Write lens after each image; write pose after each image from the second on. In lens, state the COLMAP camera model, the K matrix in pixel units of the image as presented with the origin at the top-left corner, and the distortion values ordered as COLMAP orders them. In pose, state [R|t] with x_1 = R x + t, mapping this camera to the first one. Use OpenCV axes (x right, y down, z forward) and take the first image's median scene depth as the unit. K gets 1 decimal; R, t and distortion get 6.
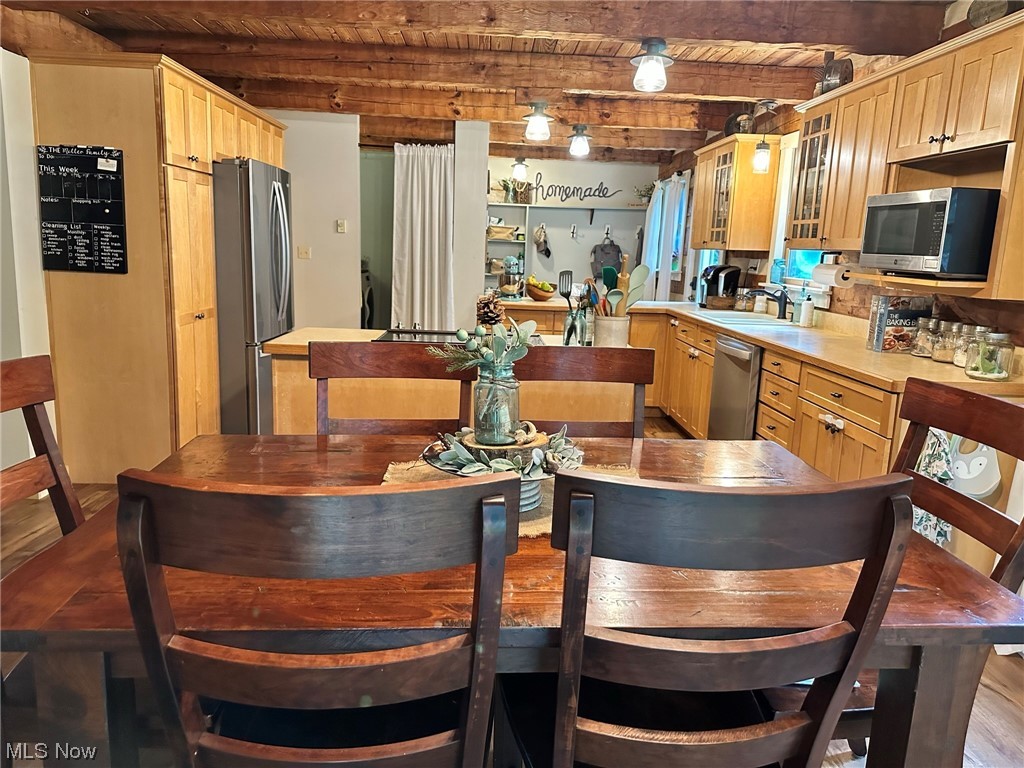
lens RADIAL K [[722.5, 0, 513.0], [0, 722.5, 387.4], [0, 0, 1]] dist [0.018752, -0.015589]
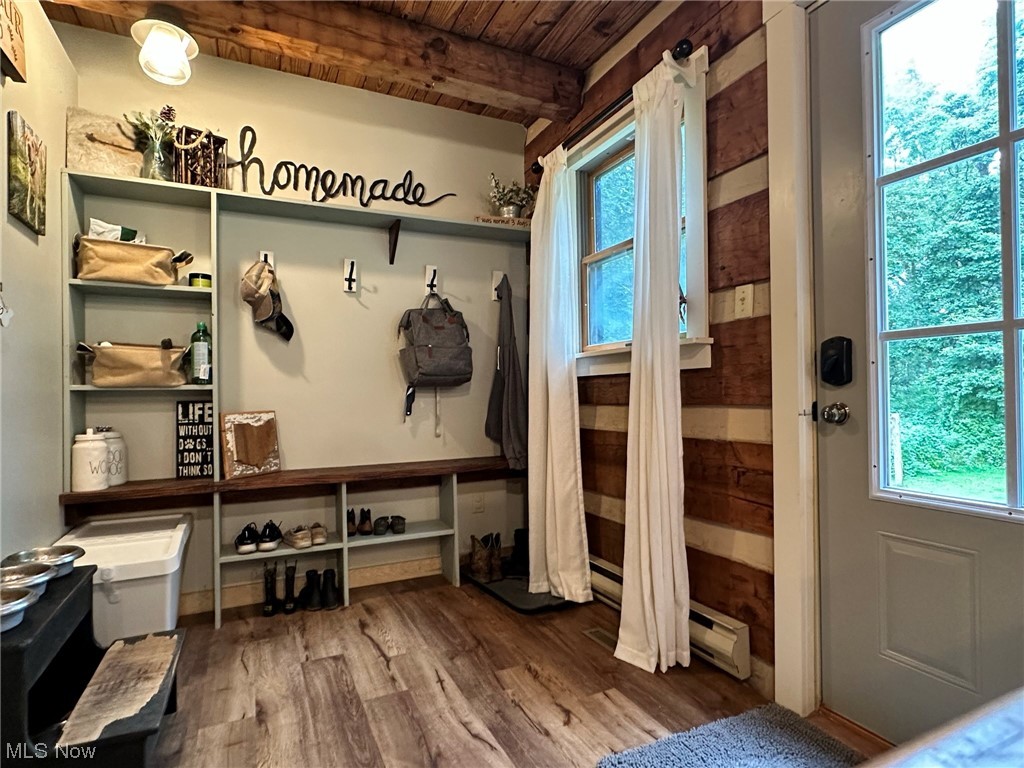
lens RADIAL K [[537.2, 0, 516.5], [0, 537.2, 392.5], [0, 0, 1]] dist [0.000572, 0.000627]
pose [[0.912280, -0.046102, 0.406964, 0.042991], [0.121032, 0.979613, -0.160340, -0.092774], [-0.391276, 0.195530, 0.899262, 0.708272]]
